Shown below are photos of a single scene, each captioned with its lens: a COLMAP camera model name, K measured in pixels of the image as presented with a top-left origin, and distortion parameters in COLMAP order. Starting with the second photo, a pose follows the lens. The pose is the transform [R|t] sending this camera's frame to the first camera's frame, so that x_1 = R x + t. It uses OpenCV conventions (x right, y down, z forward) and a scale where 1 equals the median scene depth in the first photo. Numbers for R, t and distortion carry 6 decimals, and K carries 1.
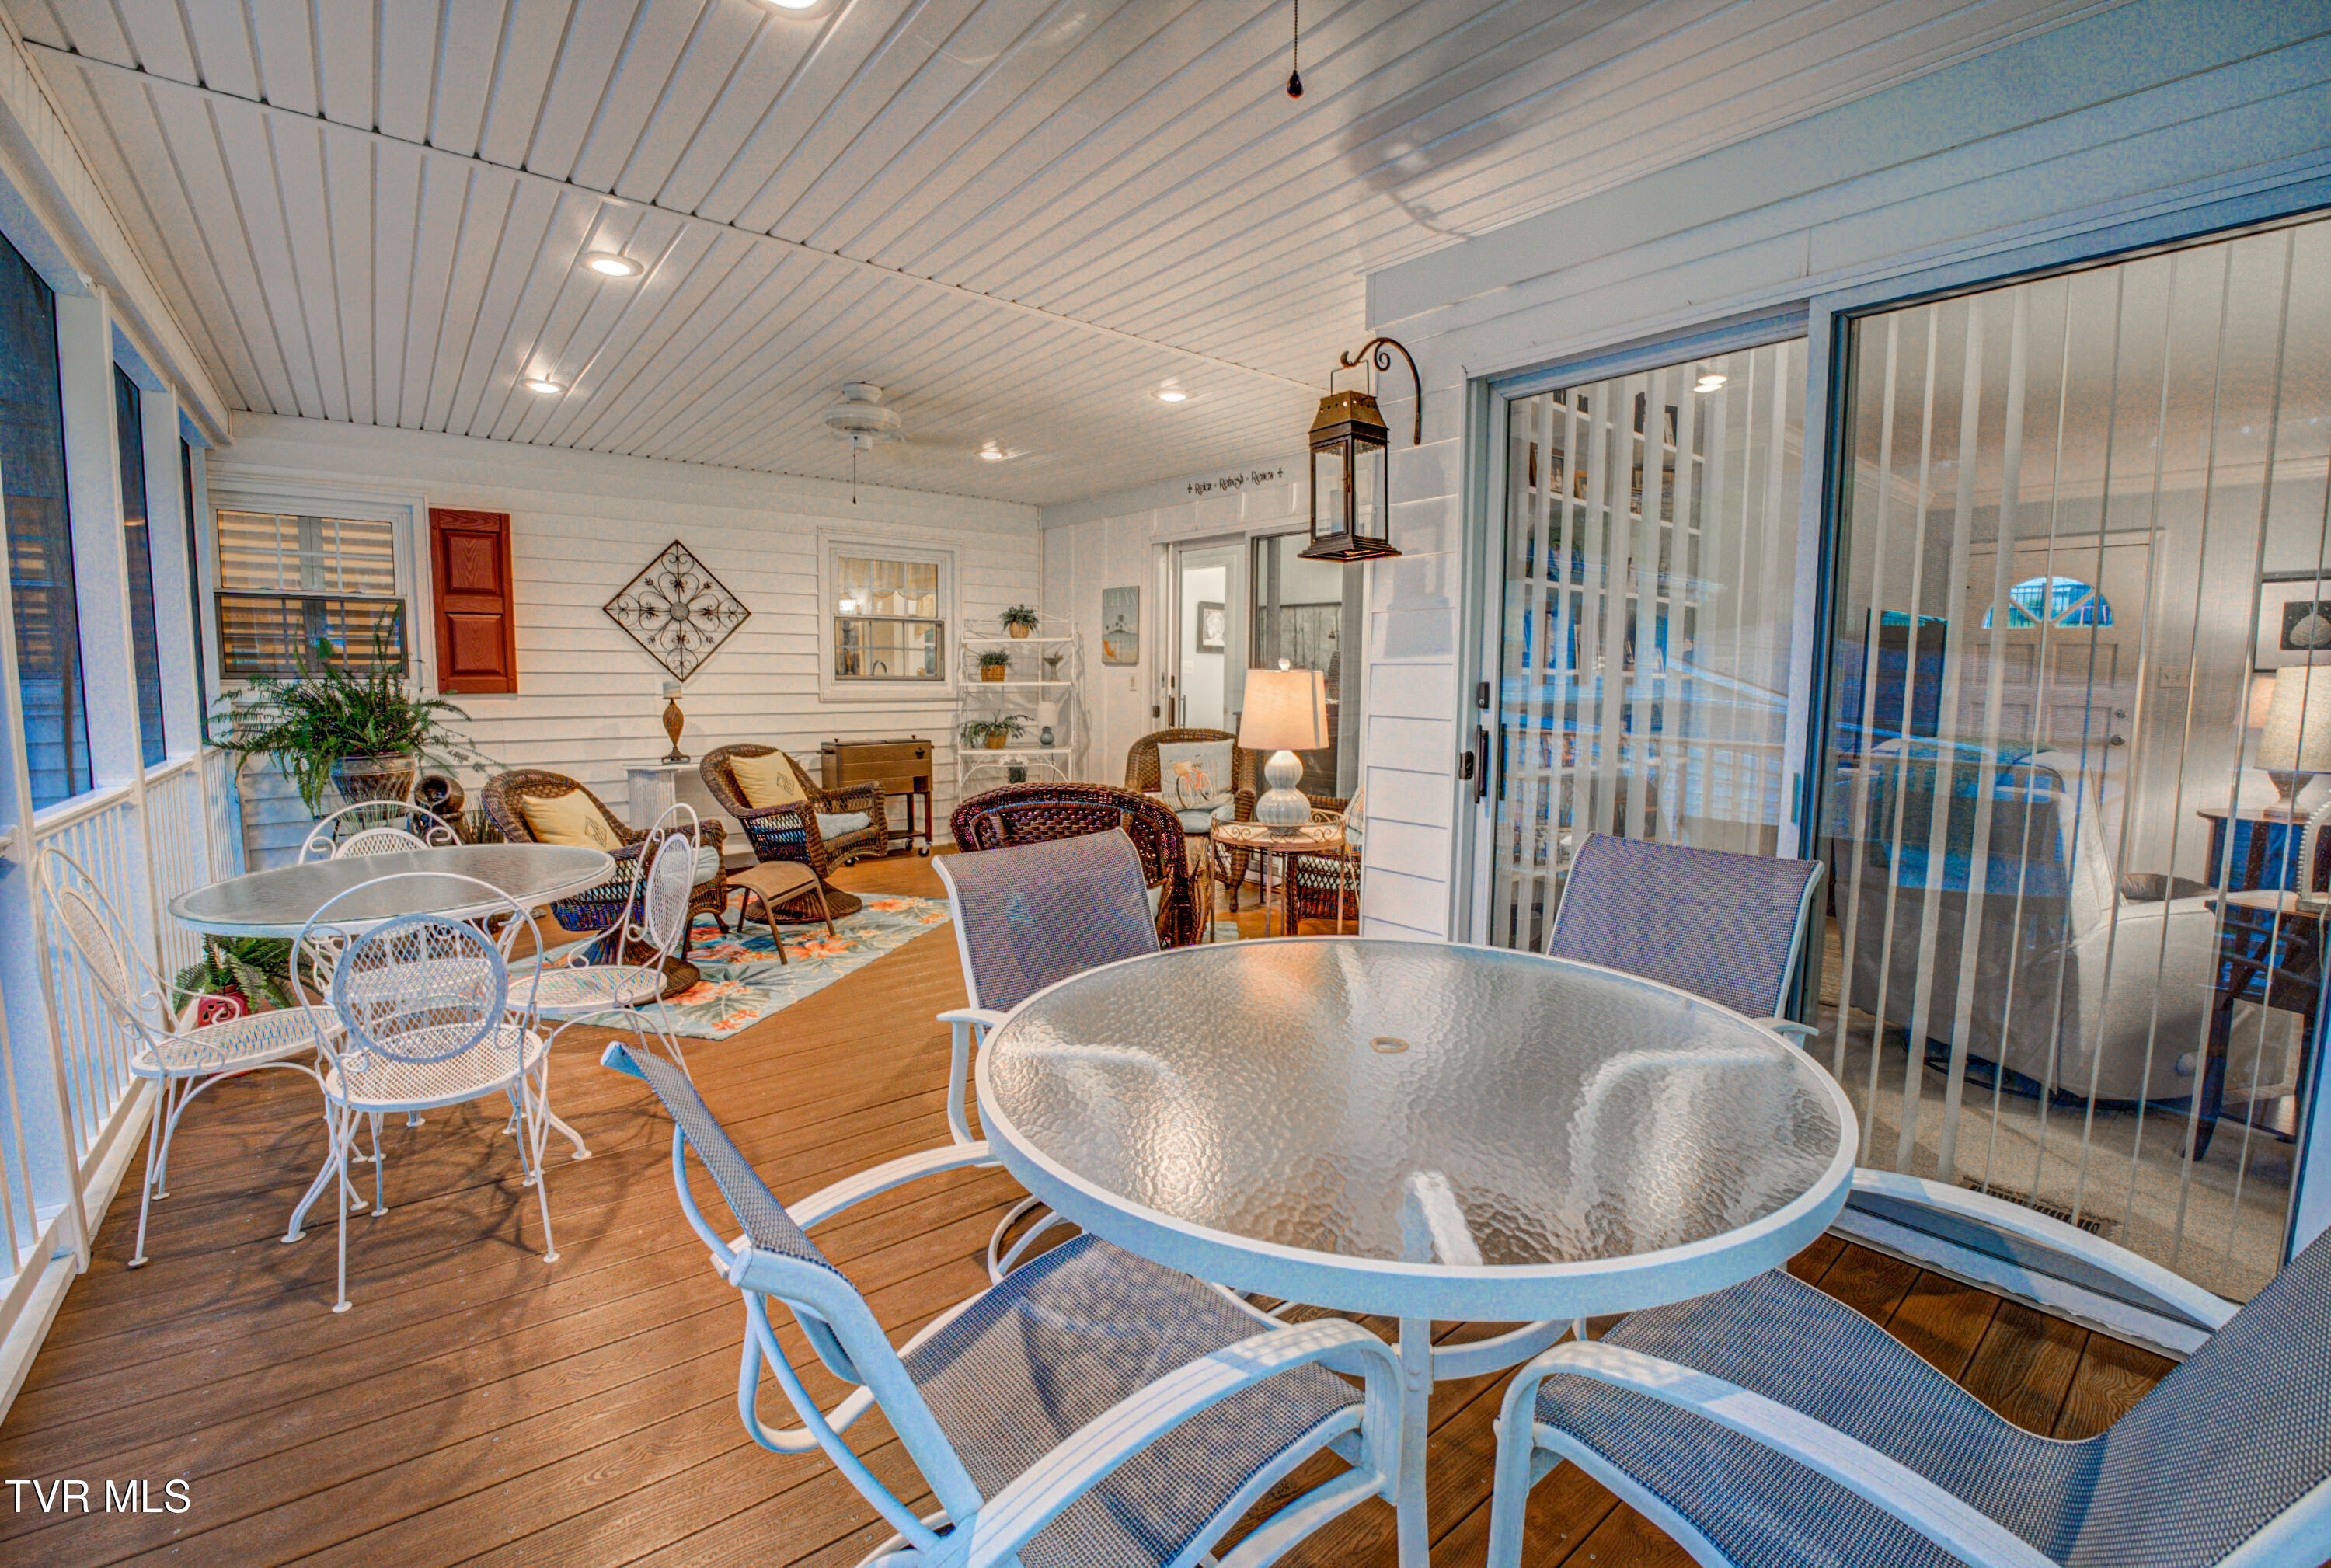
lens RADIAL K [[1022.7, 0, 1169.5], [0, 1022.7, 782.8], [0, 0, 1]] dist [-0.074861, 0.018352]
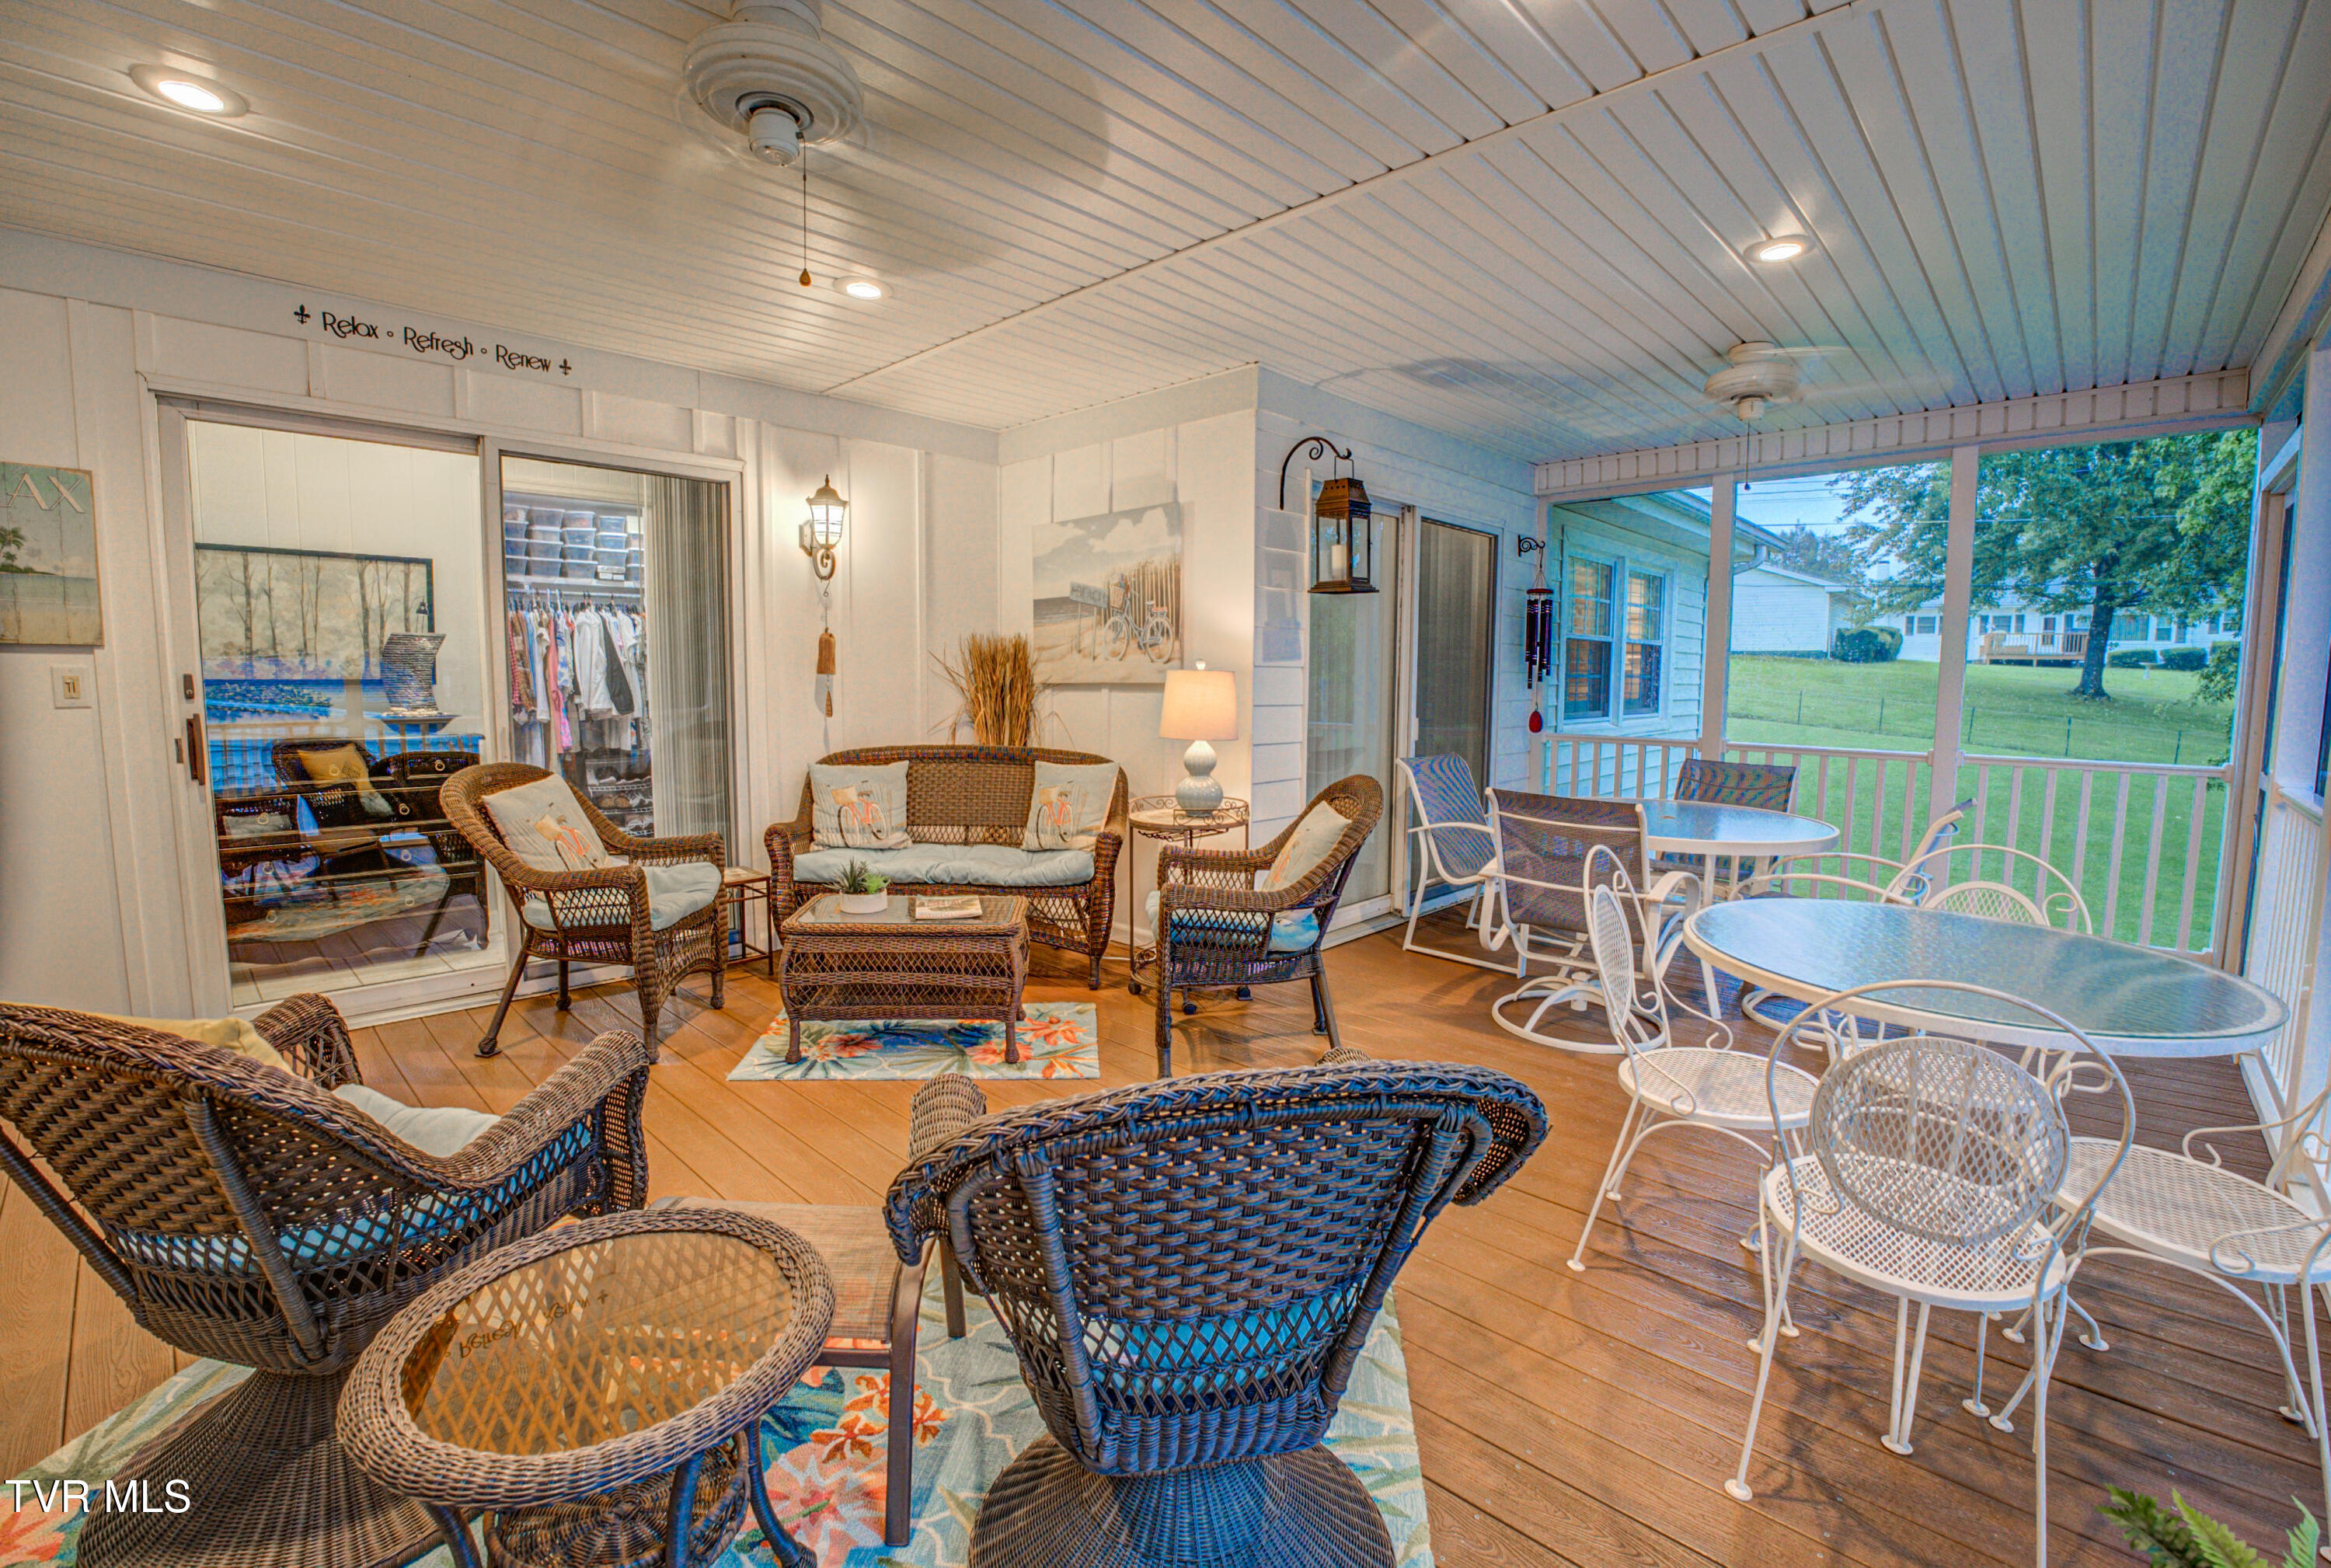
lens RADIAL K [[1022.7, 0, 1169.5], [0, 1022.7, 782.8], [0, 0, 1]] dist [-0.074861, 0.018352]
pose [[-0.133384, -0.108615, 0.985095, -1.267383], [0.097573, 0.987708, 0.122114, -0.157839], [-0.986250, 0.112407, -0.121147, 1.483017]]
